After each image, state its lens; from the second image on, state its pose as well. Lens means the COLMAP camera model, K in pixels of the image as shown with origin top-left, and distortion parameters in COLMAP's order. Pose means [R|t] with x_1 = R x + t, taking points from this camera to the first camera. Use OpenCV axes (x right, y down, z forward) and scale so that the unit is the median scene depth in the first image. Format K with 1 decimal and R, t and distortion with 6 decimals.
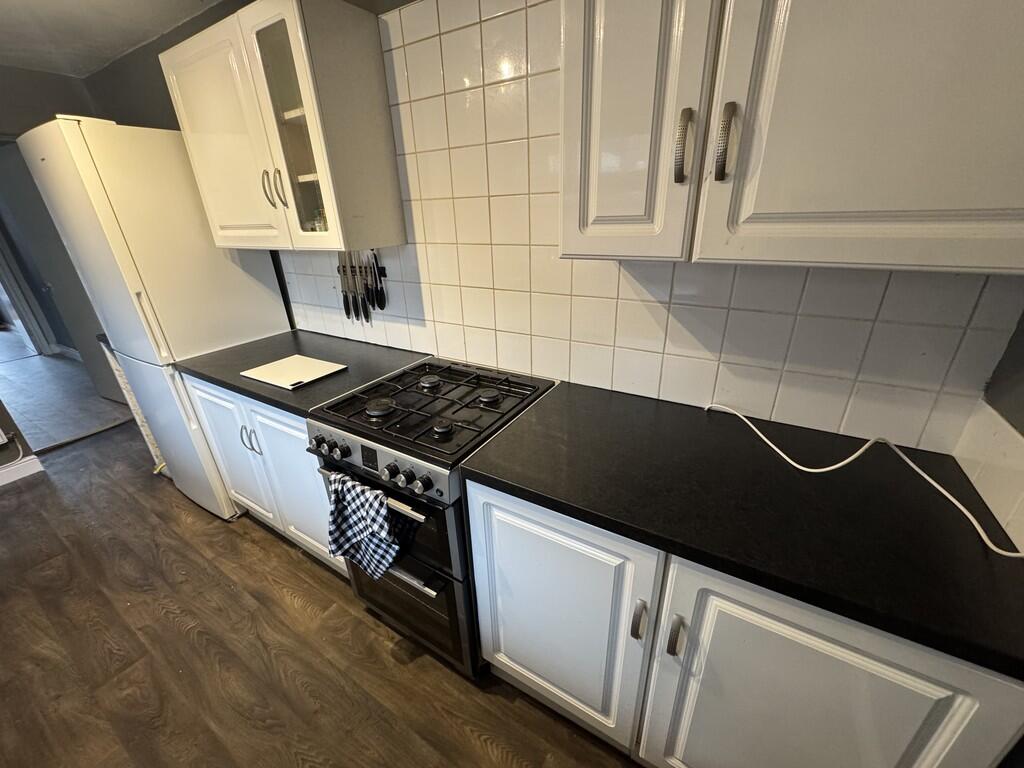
lens RADIAL K [[407.7, 0, 512.0], [0, 407.7, 384.0], [0, 0, 1]] dist [-0.001670, -0.000162]
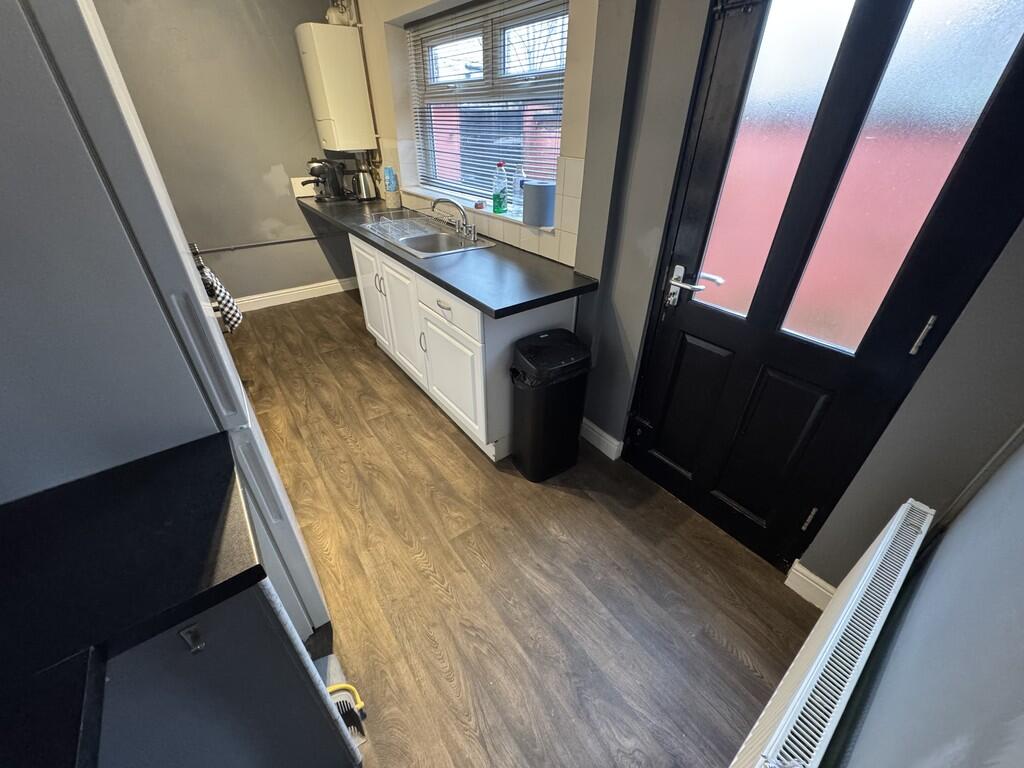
lens RADIAL K [[407.7, 0, 512.0], [0, 407.7, 384.0], [0, 0, 1]] dist [-0.001670, -0.000162]
pose [[-0.929545, -0.181481, 0.320951, -1.828799], [0.163880, 0.576408, 0.800560, -0.560946], [-0.330286, 0.796755, -0.506057, 1.444462]]
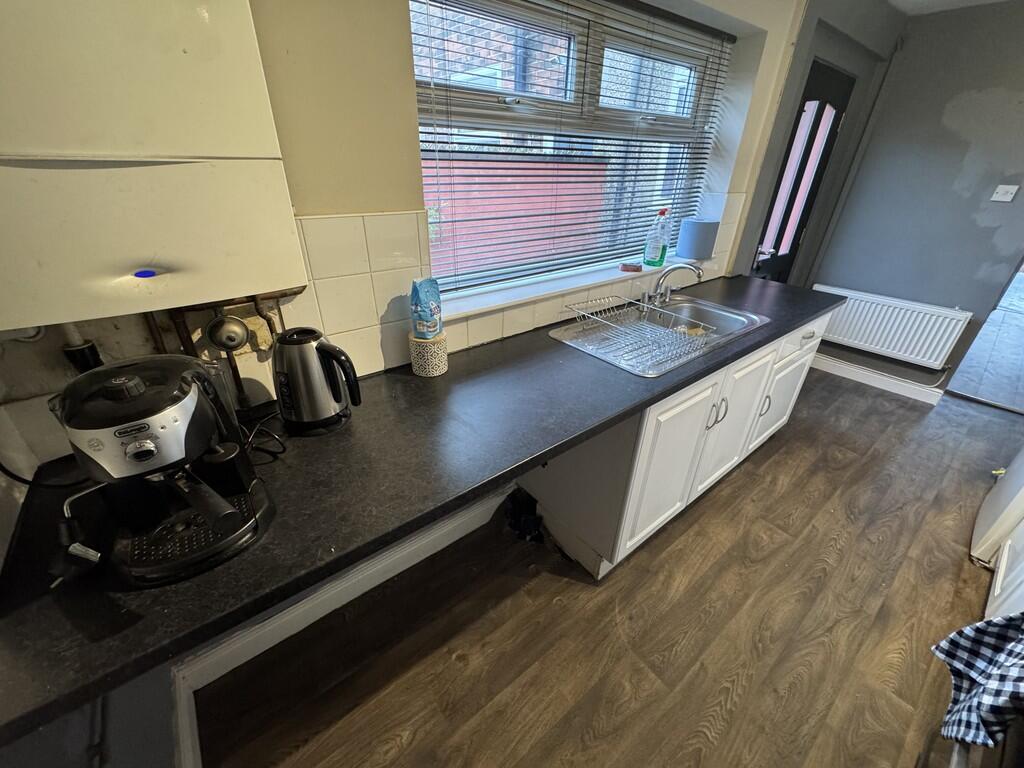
lens RADIAL K [[407.7, 0, 512.0], [0, 407.7, 384.0], [0, 0, 1]] dist [-0.001670, -0.000162]
pose [[-0.339458, 0.474536, -0.812148, 0.155469], [-0.381774, 0.719594, 0.580029, -0.050119], [0.859661, 0.506952, -0.063106, 0.111477]]
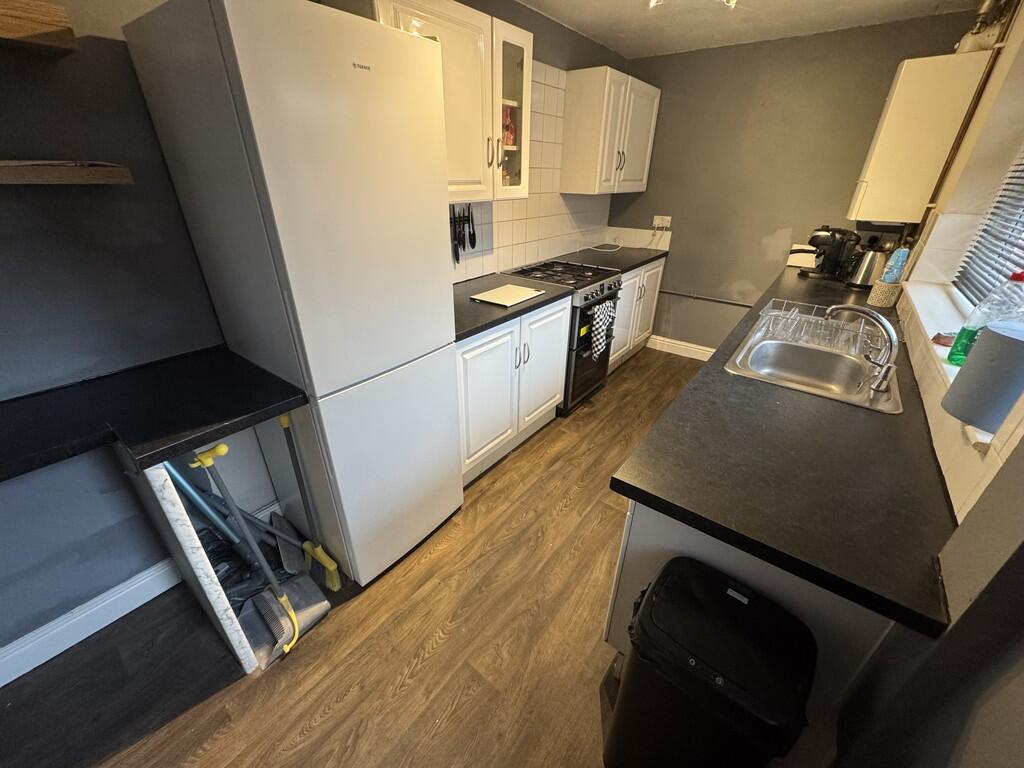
lens RADIAL K [[407.7, 0, 512.0], [0, 407.7, 384.0], [0, 0, 1]] dist [-0.001670, -0.000162]
pose [[0.098490, -0.428940, 0.897948, -1.929829], [0.379982, 0.850174, 0.364441, -0.276894], [-0.919735, 0.305310, 0.246723, 0.783145]]
